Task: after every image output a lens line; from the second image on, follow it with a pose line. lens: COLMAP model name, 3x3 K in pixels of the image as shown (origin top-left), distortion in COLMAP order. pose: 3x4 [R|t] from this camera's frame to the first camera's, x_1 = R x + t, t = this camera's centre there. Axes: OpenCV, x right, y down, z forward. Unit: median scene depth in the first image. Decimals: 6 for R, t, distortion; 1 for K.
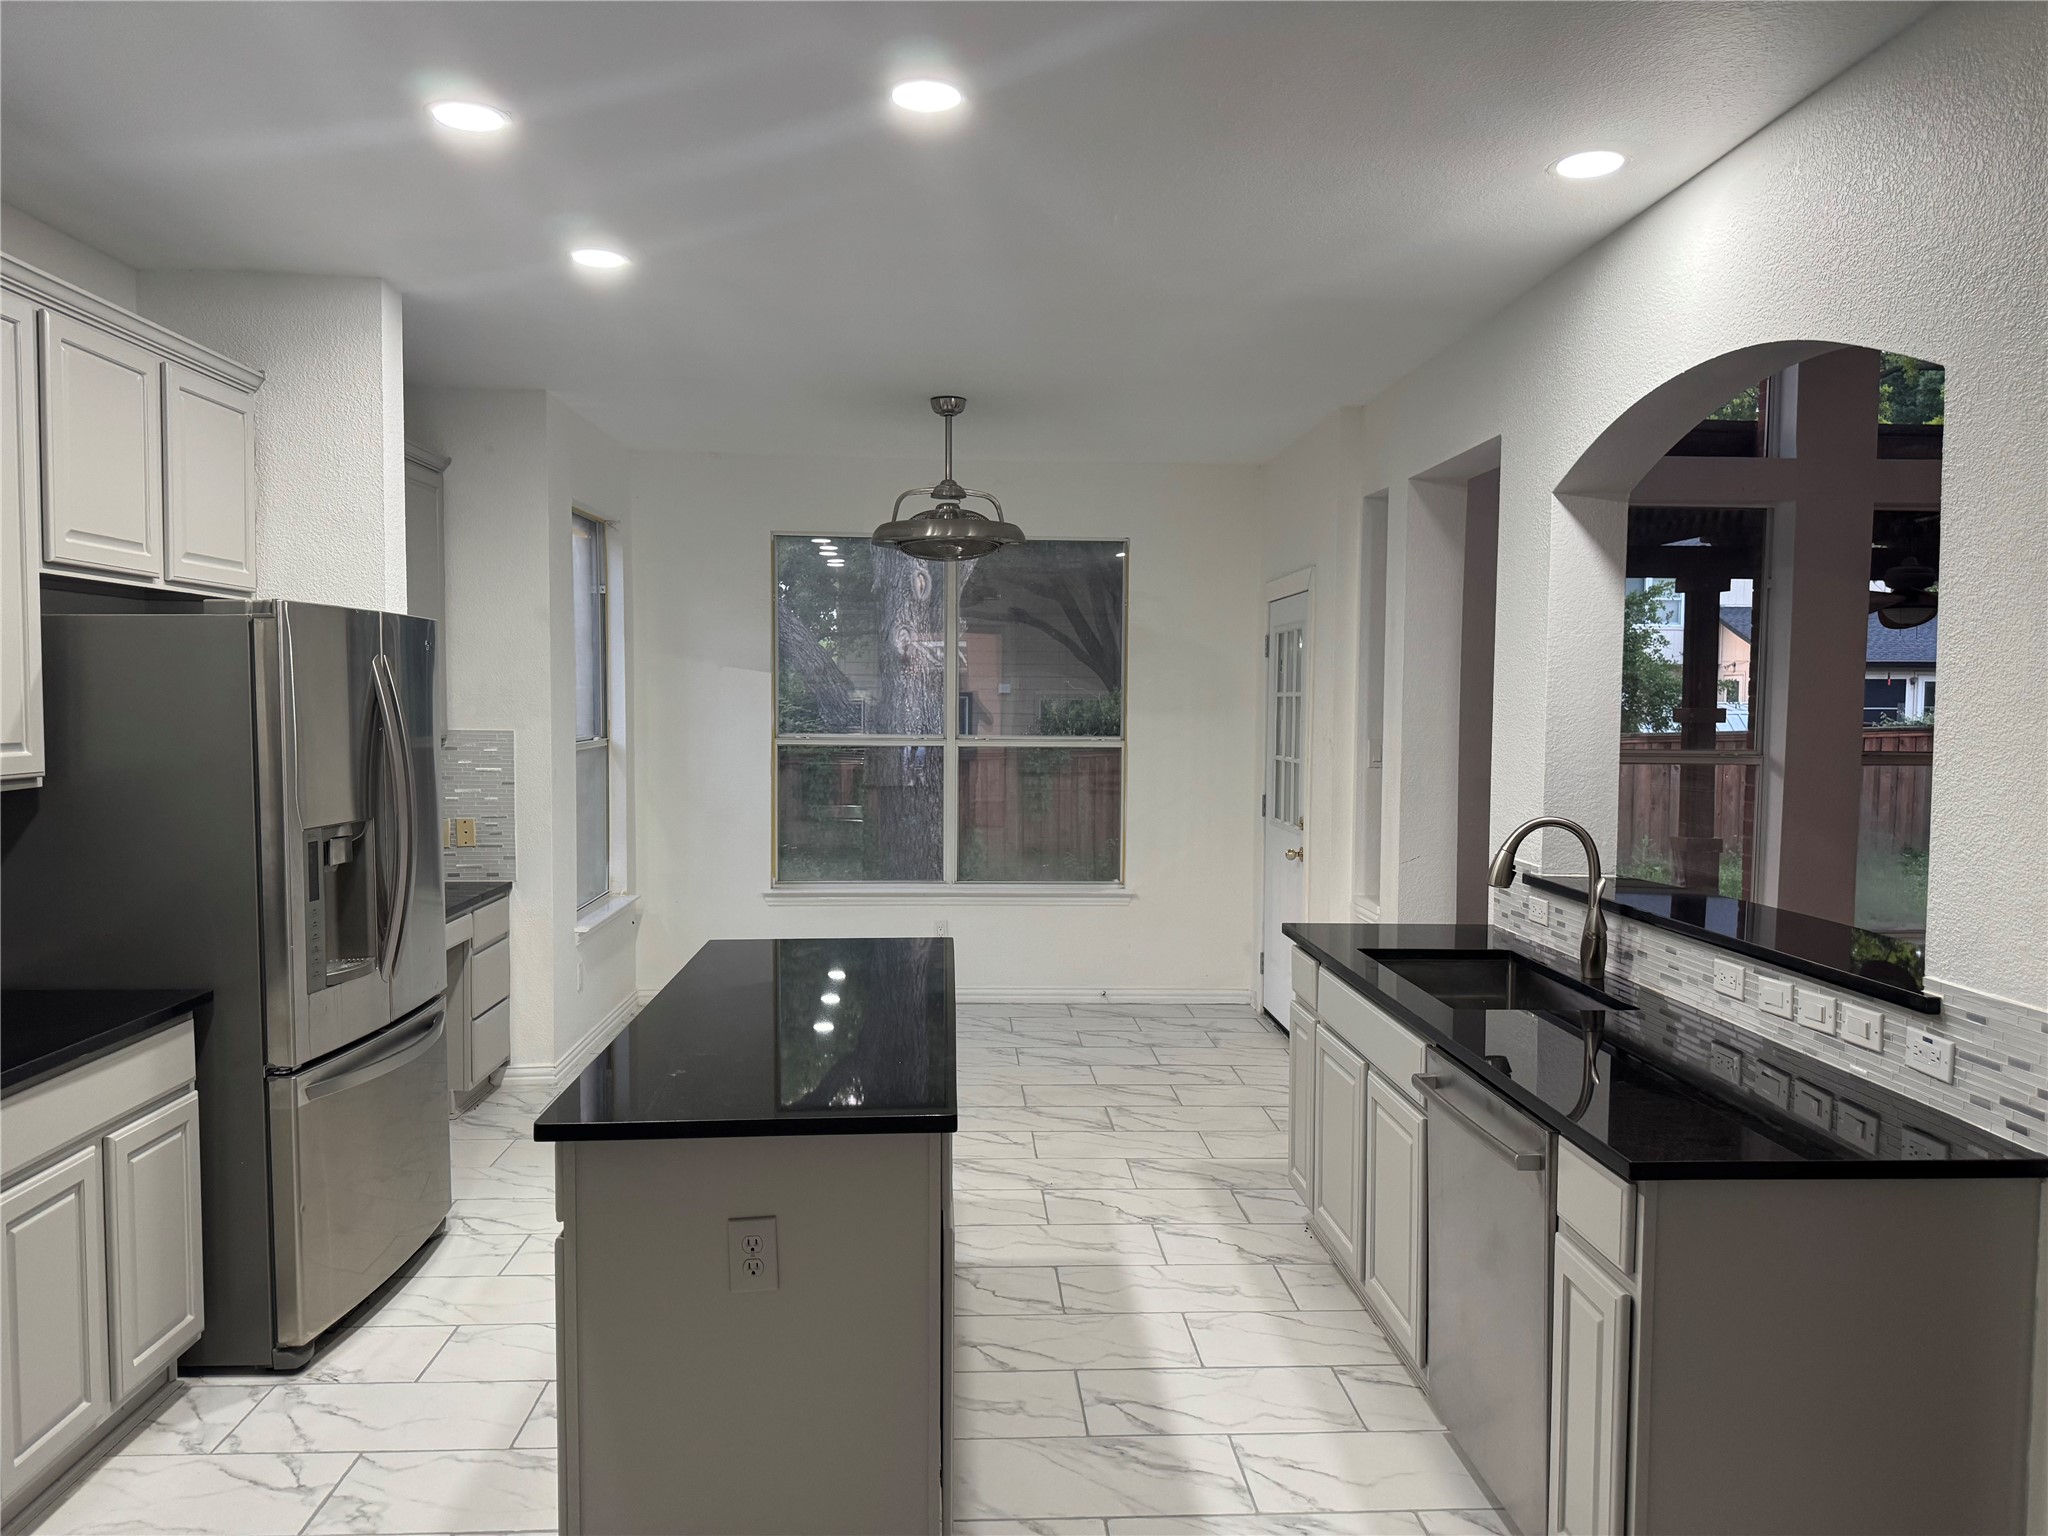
lens RADIAL K [[1437.3, 0, 1022.3], [0, 1437.3, 773.8], [0, 0, 1]] dist [0.042145, -0.015109]
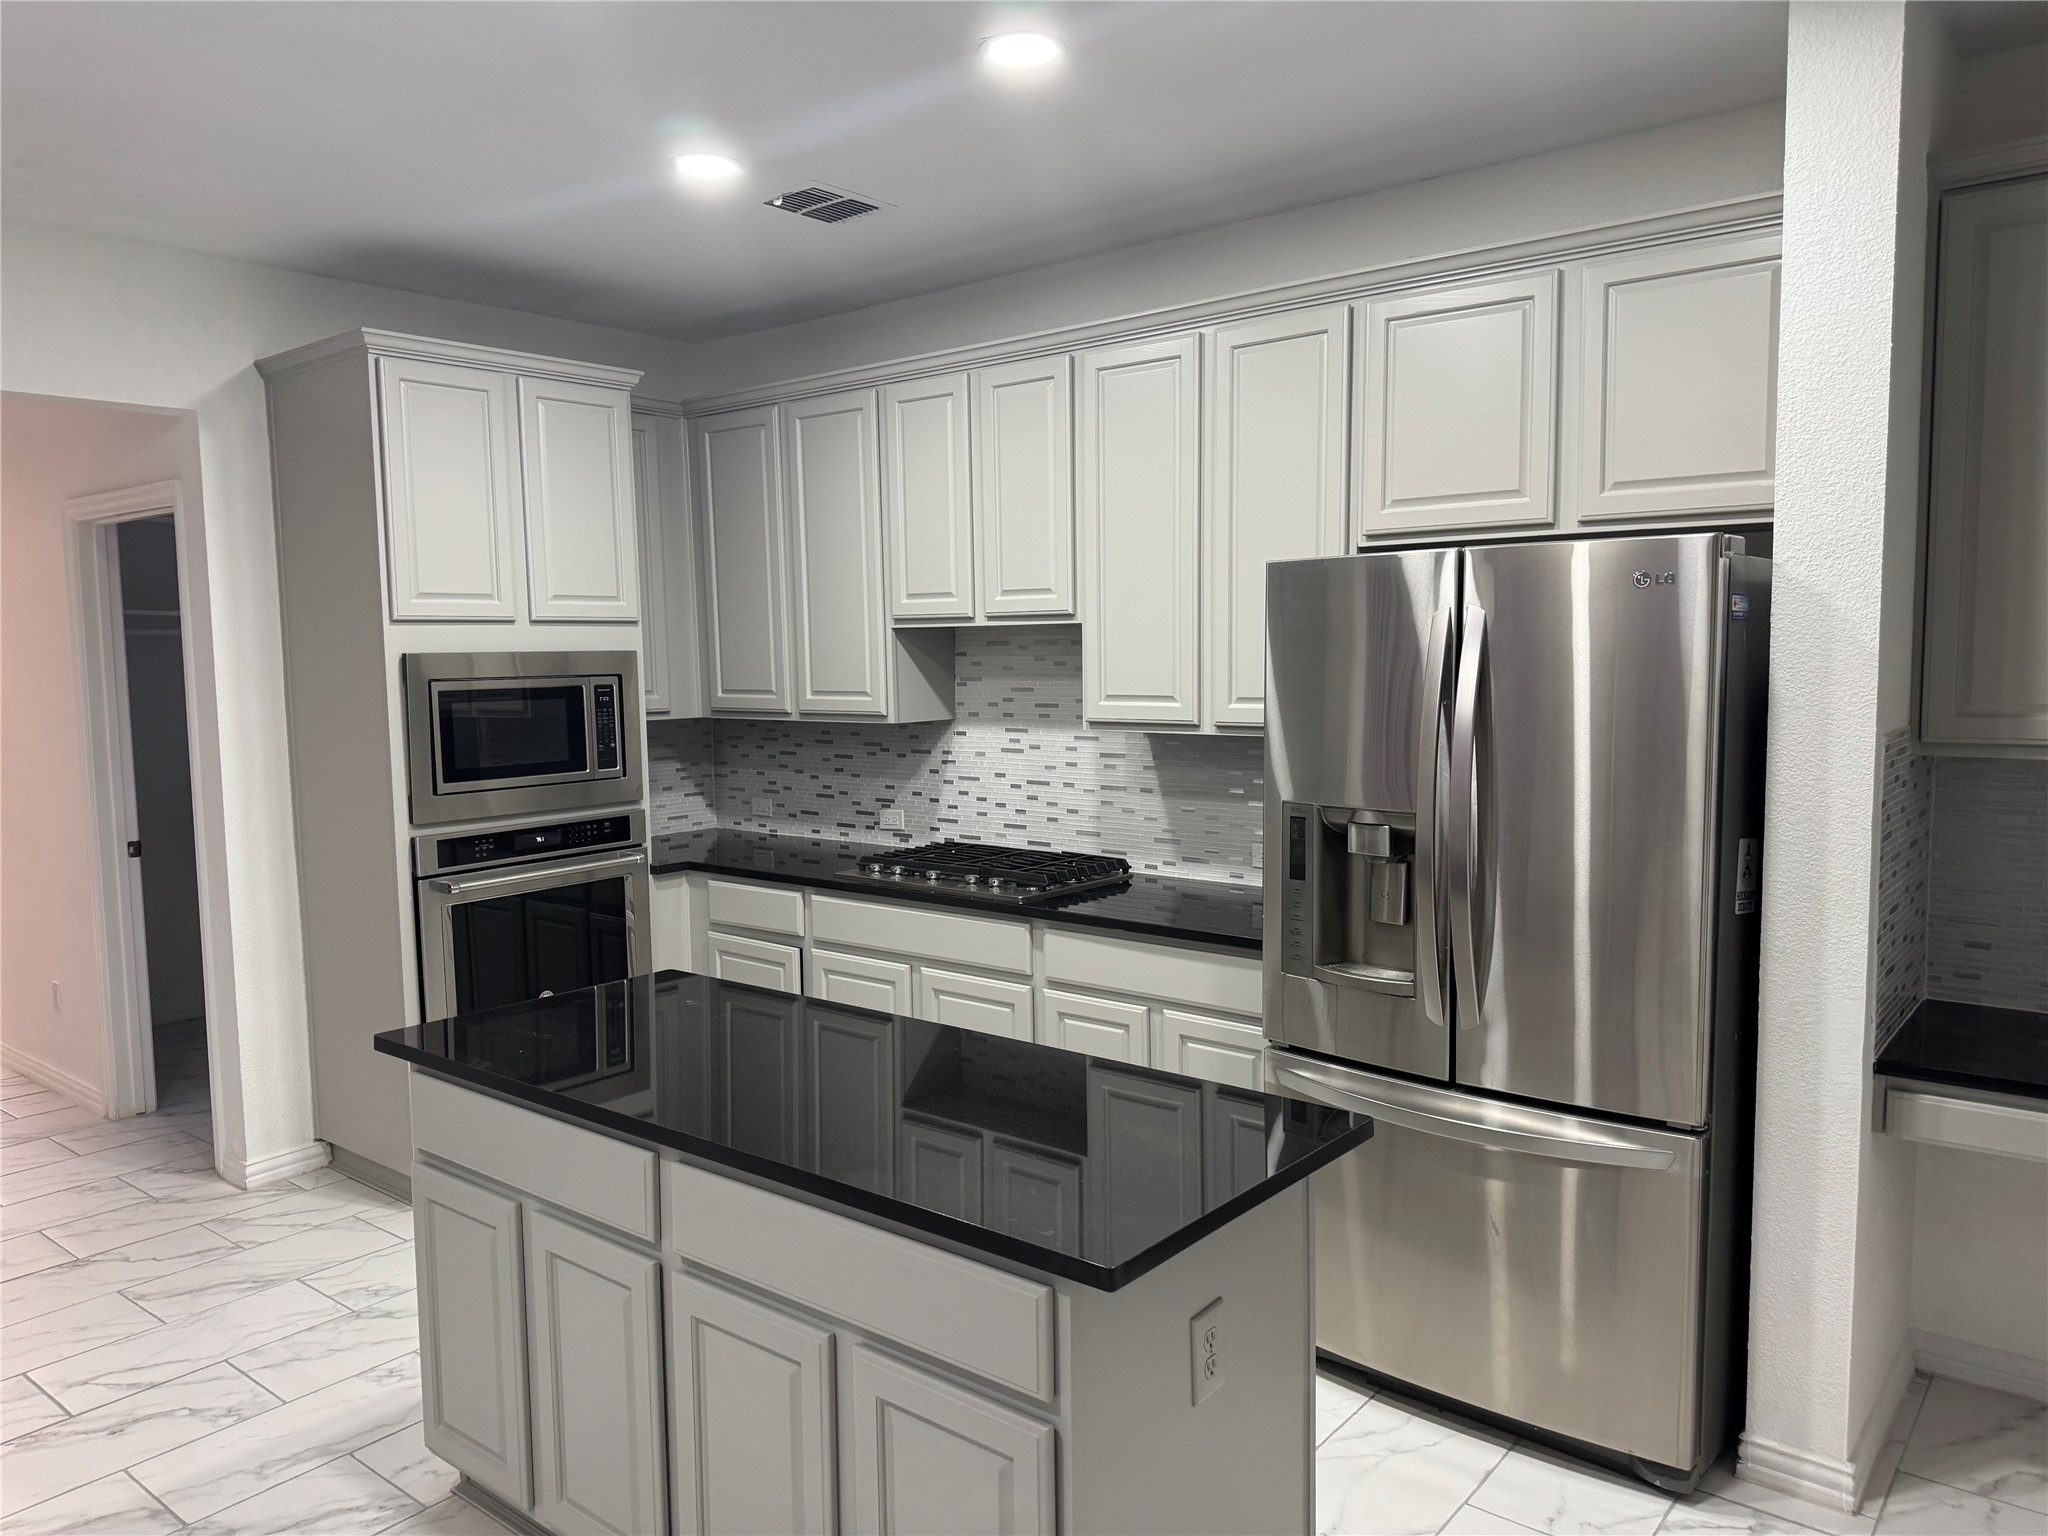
lens RADIAL K [[1437.3, 0, 1028.1], [0, 1437.3, 774.1], [0, 0, 1]] dist [0.042145, -0.015109]
pose [[-0.671896, 0.072867, -0.737052, 0.255053], [-0.028229, 0.991906, 0.123797, -0.075323], [0.740107, 0.103985, -0.664401, 1.223862]]
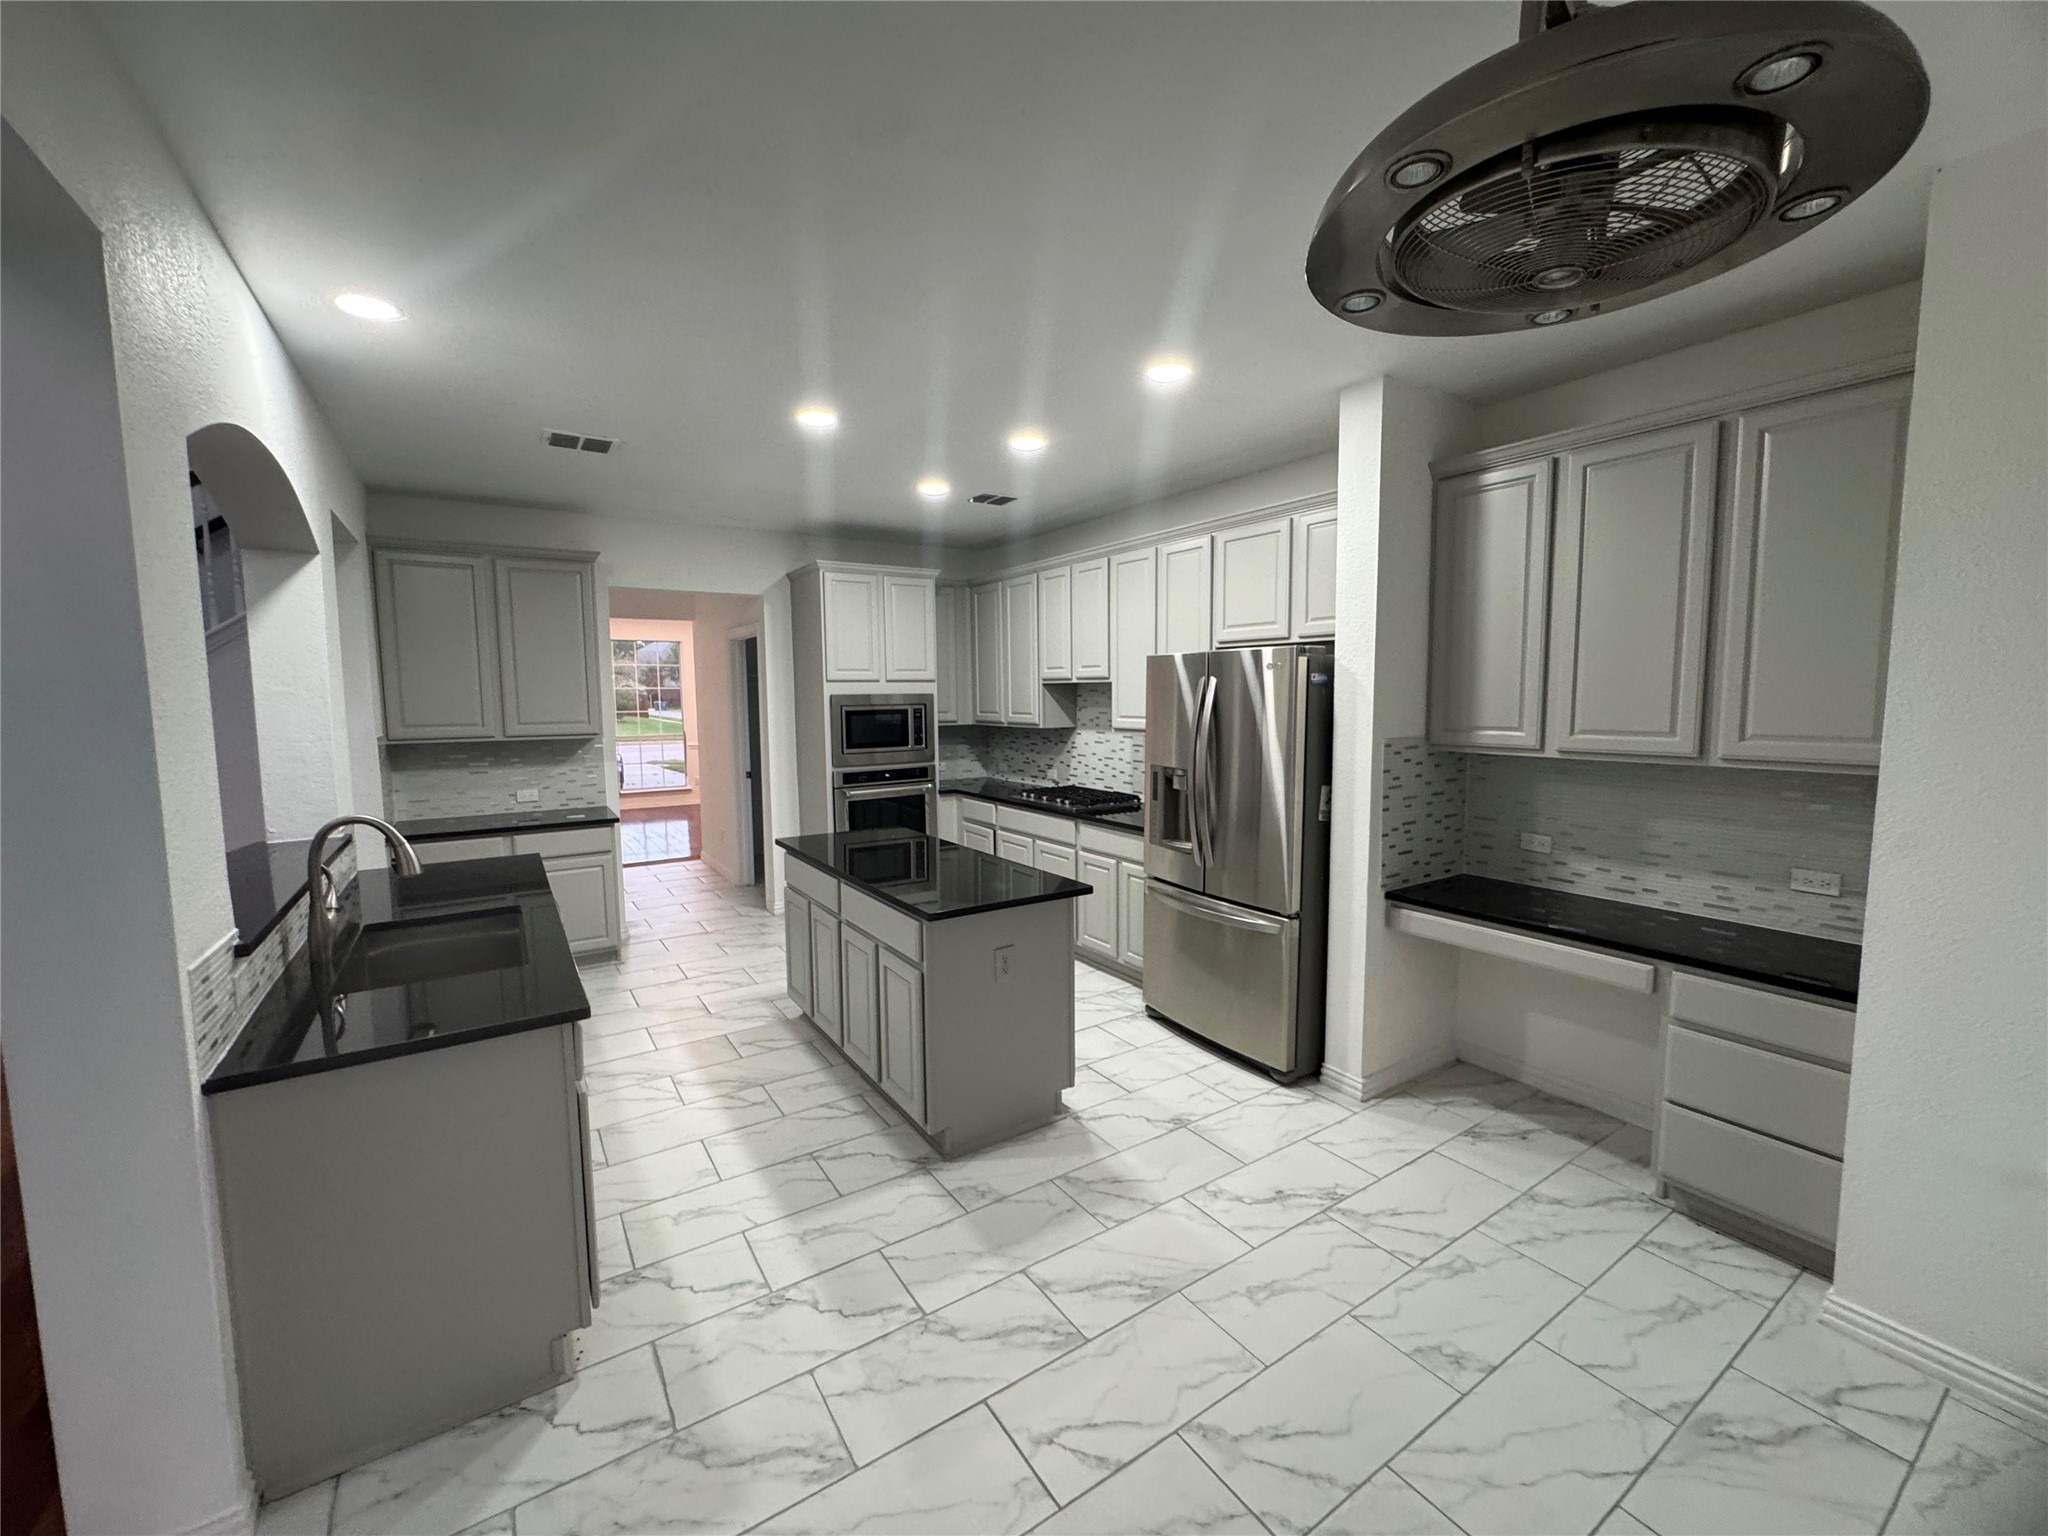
lens RADIAL K [[820.5, 0, 1024.4], [0, 820.5, 758.2], [0, 0, 1]] dist [0.018079, -0.000007]
pose [[-0.863113, 0.045276, -0.502977, 0.211147], [-0.021653, 0.991739, 0.126430, -0.096441], [0.504546, 0.120015, -0.855003, 1.570678]]
